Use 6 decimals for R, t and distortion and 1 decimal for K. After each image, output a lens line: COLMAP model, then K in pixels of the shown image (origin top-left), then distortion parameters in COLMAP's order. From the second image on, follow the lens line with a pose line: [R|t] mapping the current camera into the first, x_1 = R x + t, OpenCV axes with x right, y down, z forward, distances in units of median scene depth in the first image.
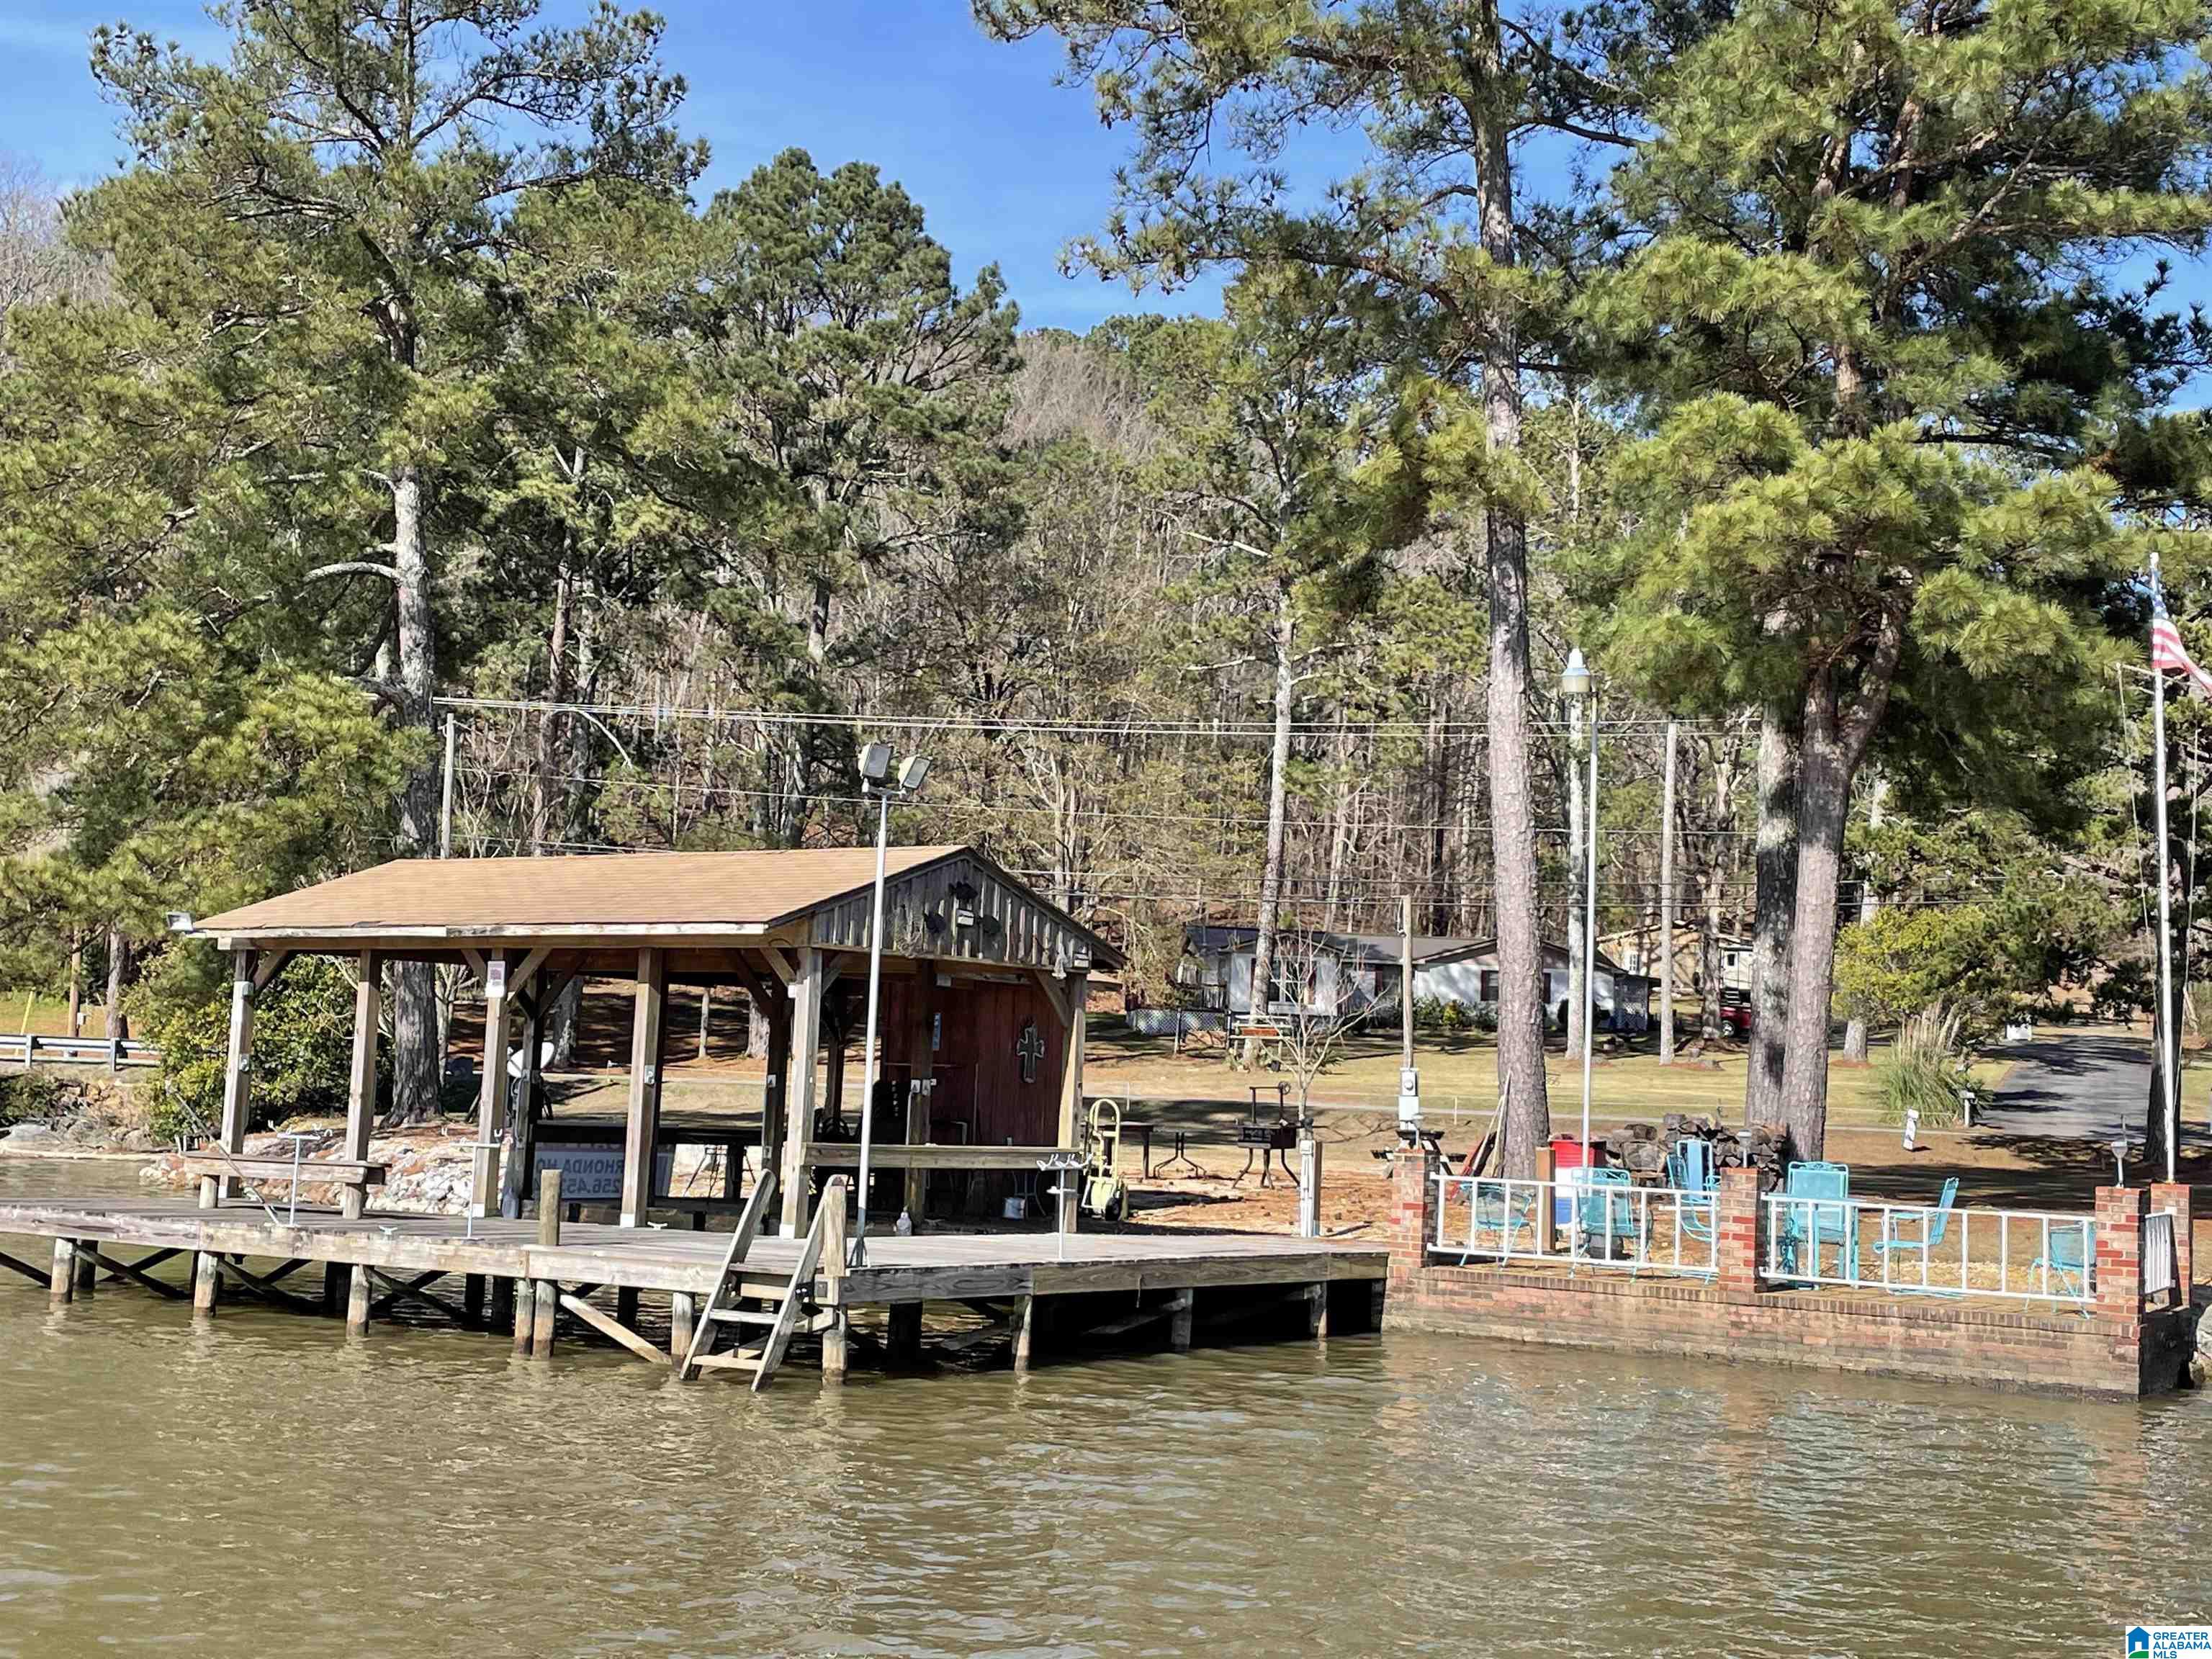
lens RADIAL K [[2961.6, 0, 1117.0], [0, 2961.6, 796.1], [0, 0, 1]] dist [0.119567, -0.103943]
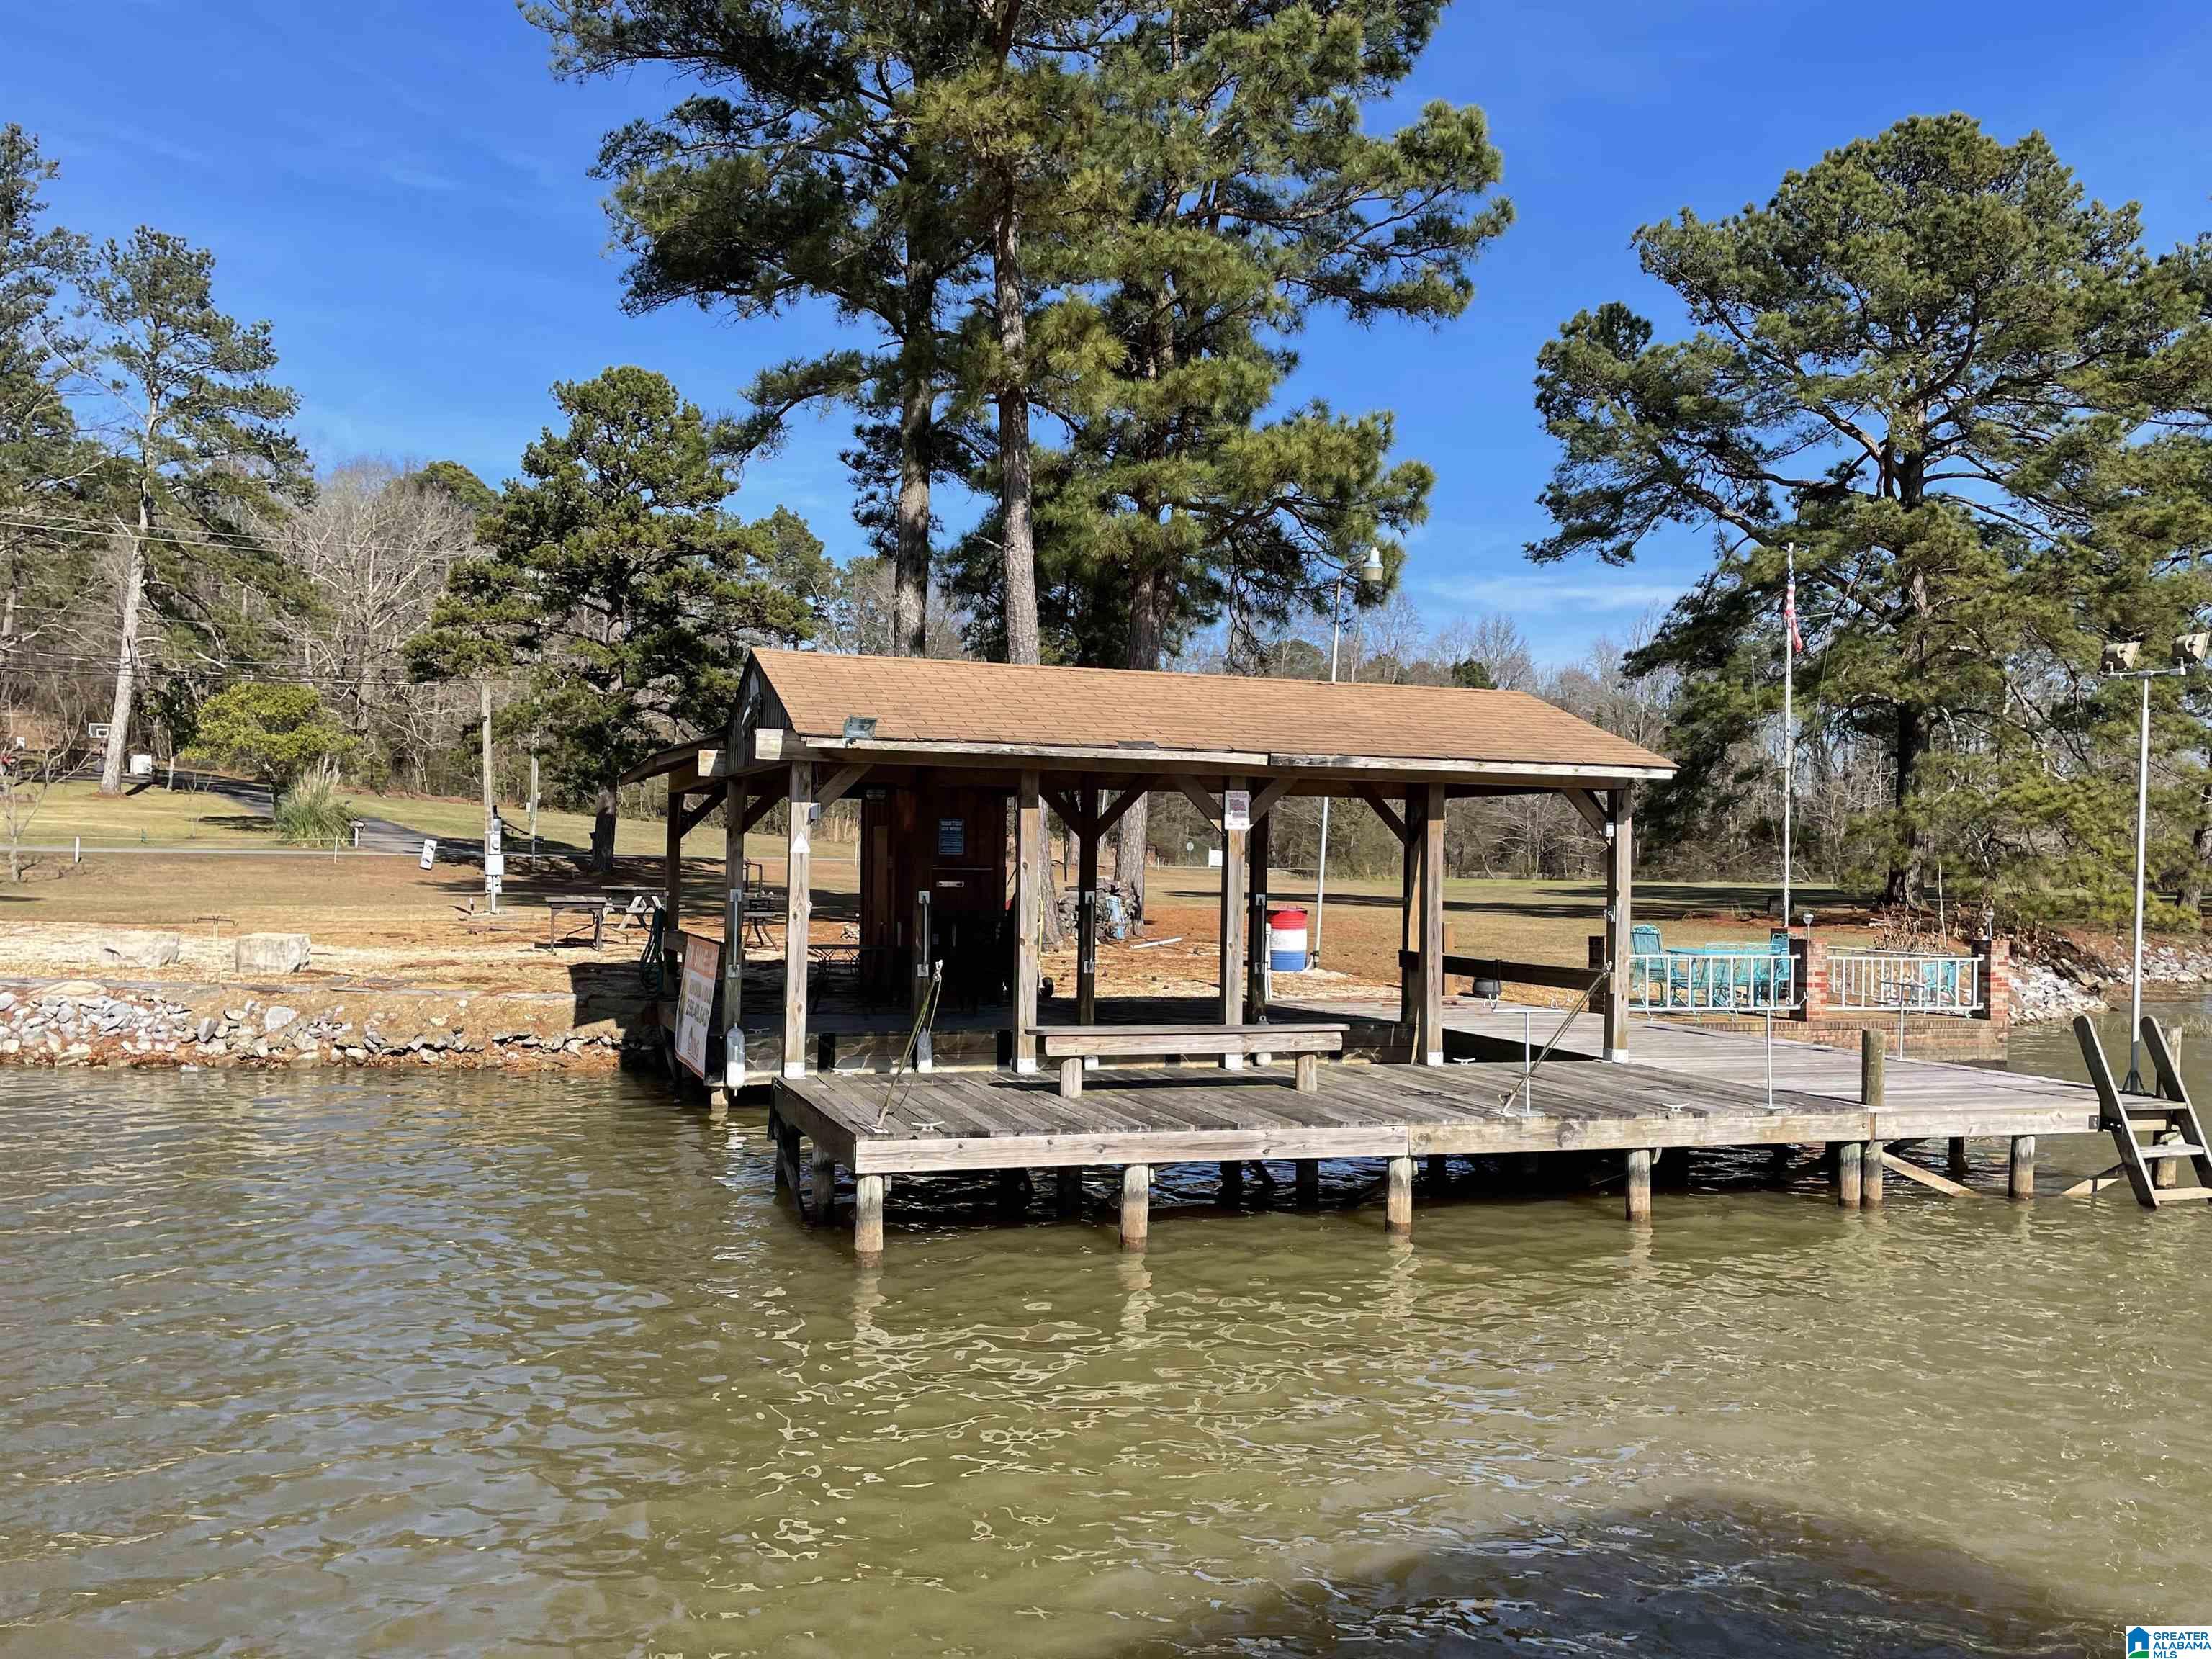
lens RADIAL K [[1820.7, 0, 1131.8], [0, 1820.7, 837.2], [0, 0, 1]] dist [0.106250, -0.135896]
pose [[0.571434, -0.016656, 0.820479, -0.534164], [-0.083297, 0.993453, 0.078180, 0.022571], [-0.816410, -0.113019, 0.566305, 0.554714]]
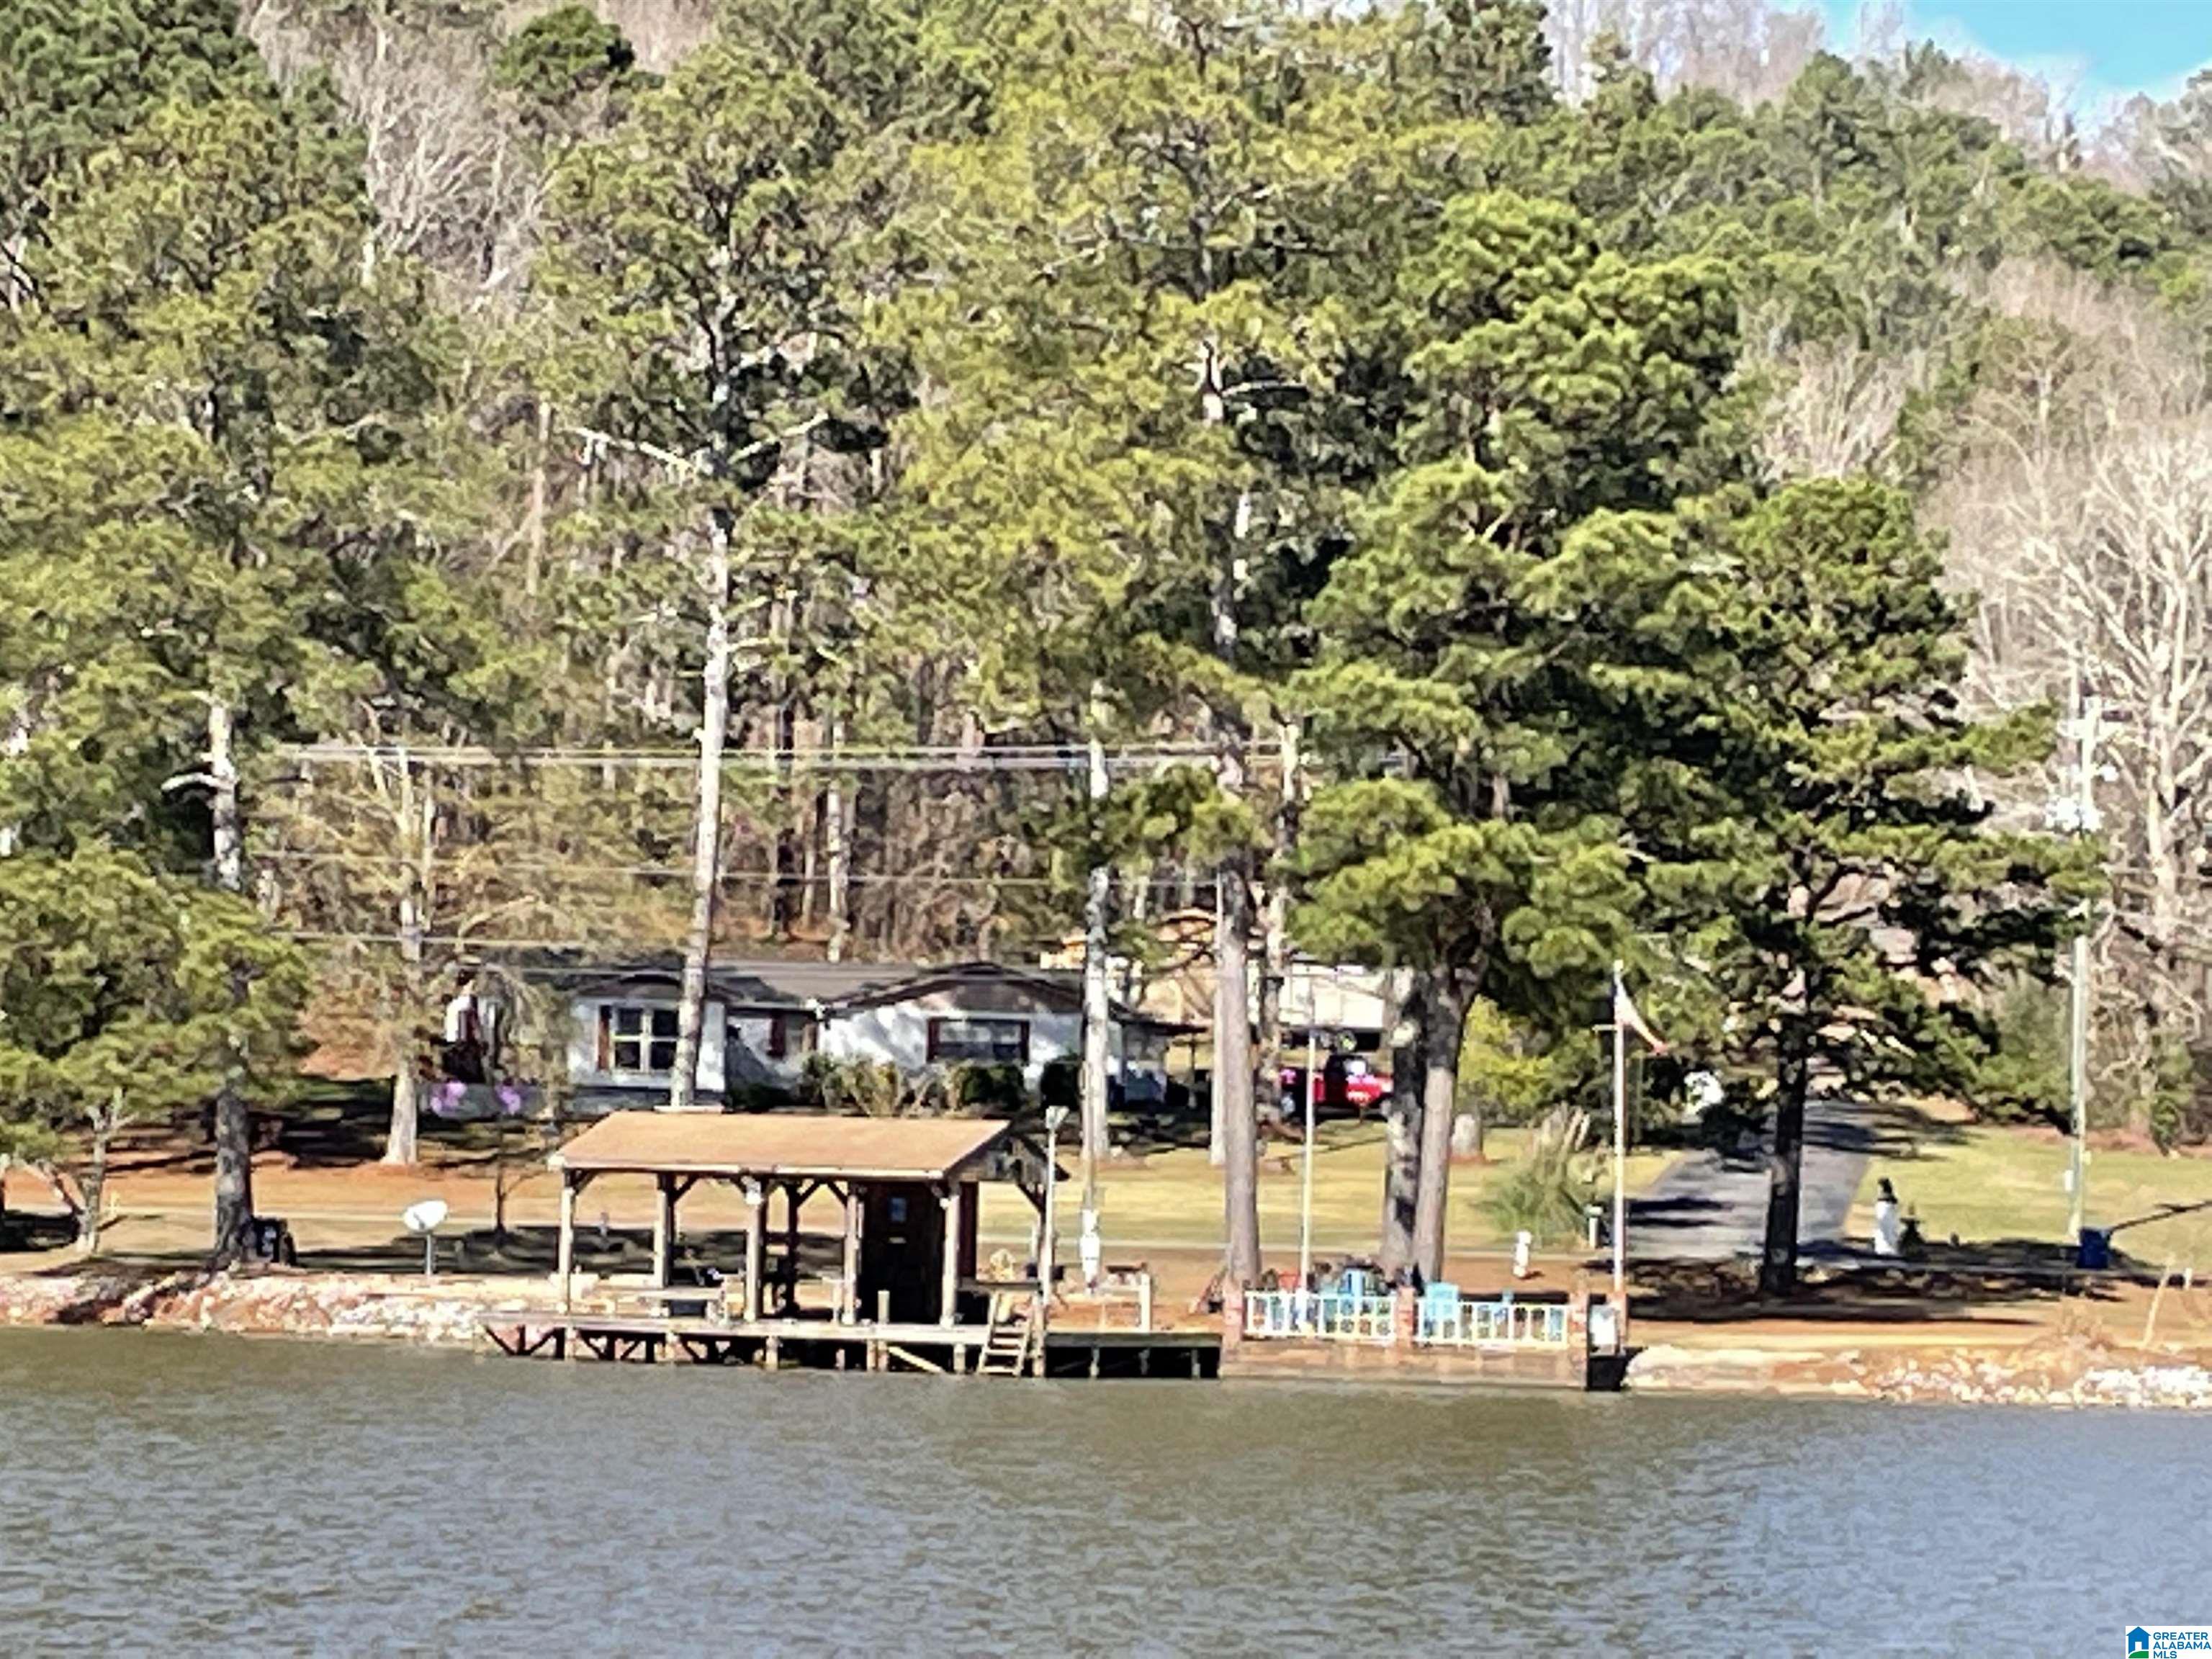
lens RADIAL K [[8503.0, 0, 959.2], [0, 8503.0, 834.1], [0, 0, 1]] dist [0.136088, 1.075186]
pose [[0.983641, 0.000482, 0.180138, -0.814627], [-0.012055, 0.997931, 0.063157, -0.391532], [-0.179735, -0.064295, 0.981612, -3.313253]]
